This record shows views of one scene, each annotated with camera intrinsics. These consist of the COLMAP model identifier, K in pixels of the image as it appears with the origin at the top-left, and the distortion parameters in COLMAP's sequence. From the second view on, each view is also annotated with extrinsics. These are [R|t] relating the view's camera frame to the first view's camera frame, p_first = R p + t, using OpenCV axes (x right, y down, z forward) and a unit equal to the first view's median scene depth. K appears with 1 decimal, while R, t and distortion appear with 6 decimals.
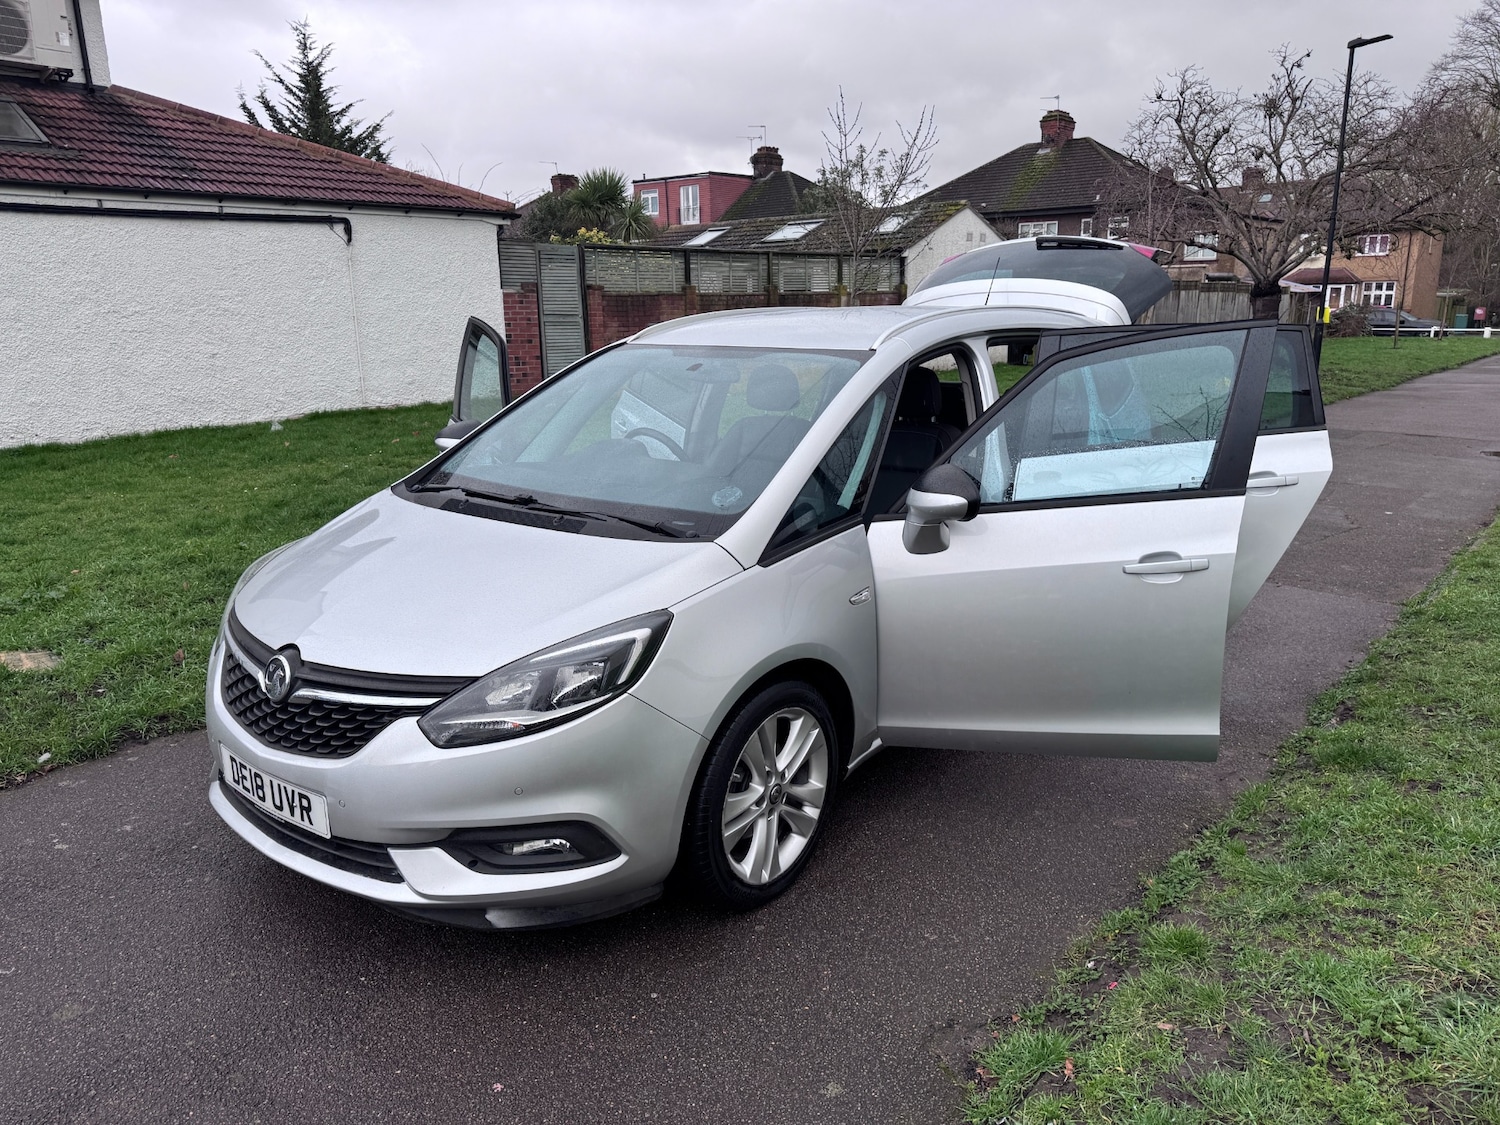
lens RADIAL K [[1079.2, 0, 739.4], [0, 1079.2, 565.6], [0, 0, 1]] dist [0.038110, -0.036943]
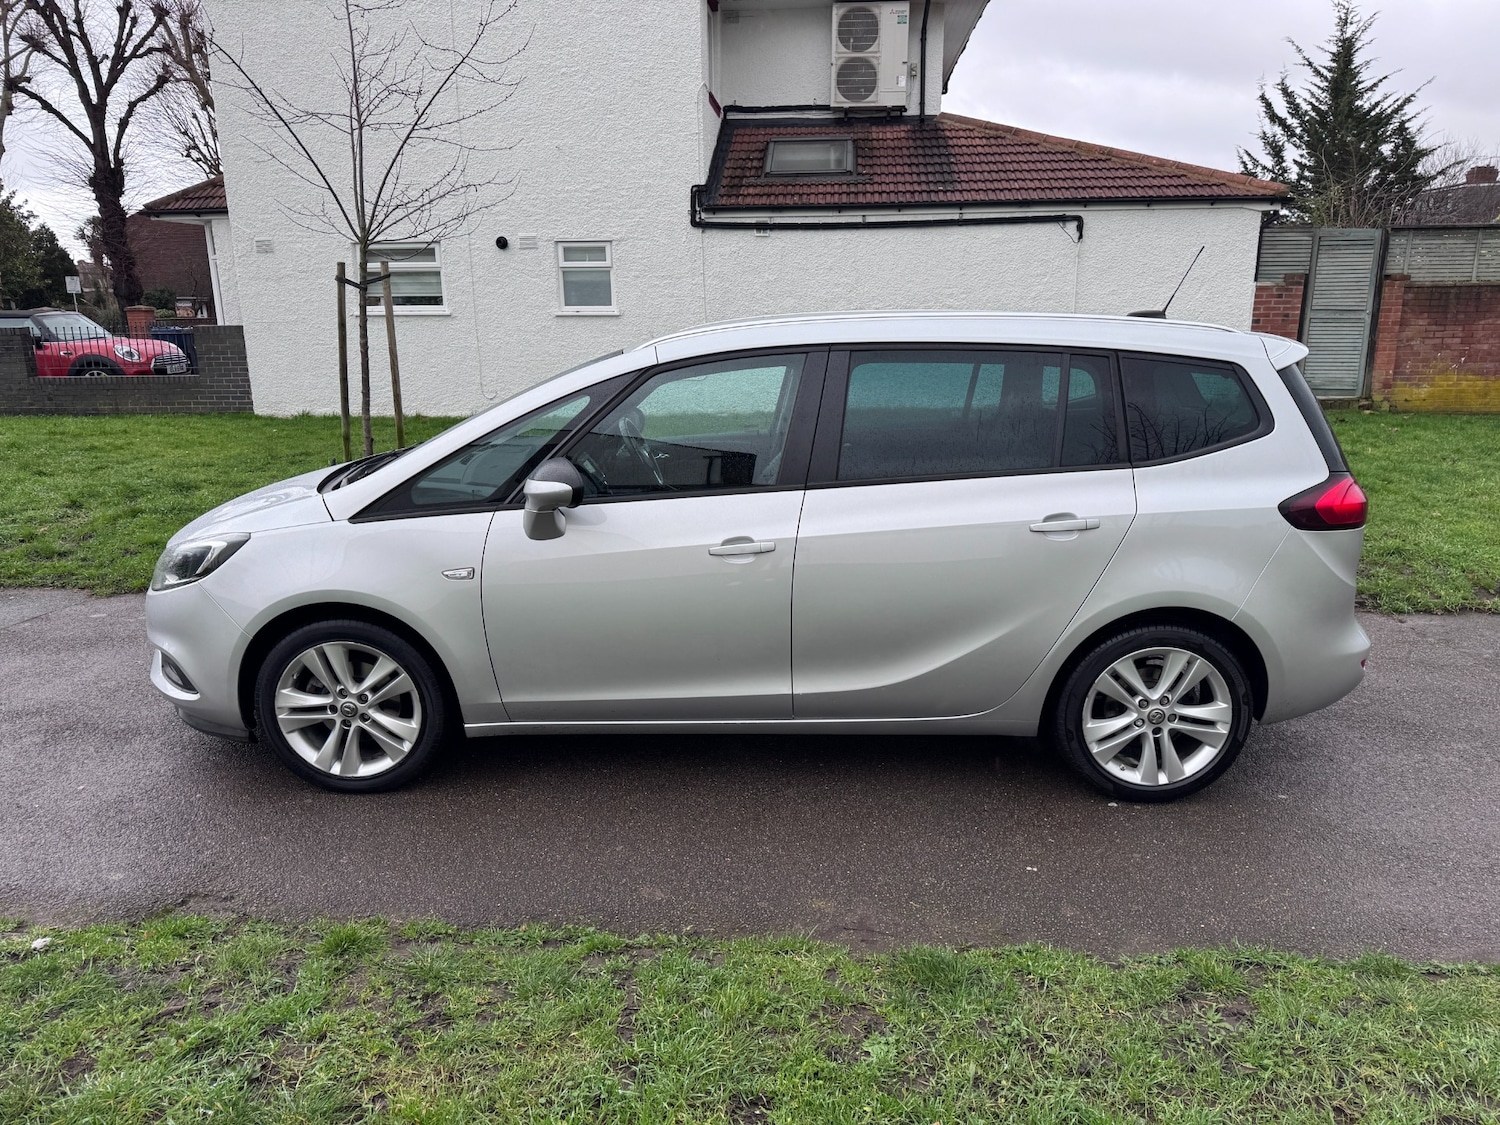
lens RADIAL K [[1079.2, 0, 757.0], [0, 1079.2, 575.9], [0, 0, 1]] dist [0.038110, -0.036943]
pose [[0.619917, 0.196963, -0.759545, 0.298493], [-0.184341, 0.977449, 0.103016, -0.036192], [0.762706, 0.076154, 0.642246, 0.132909]]
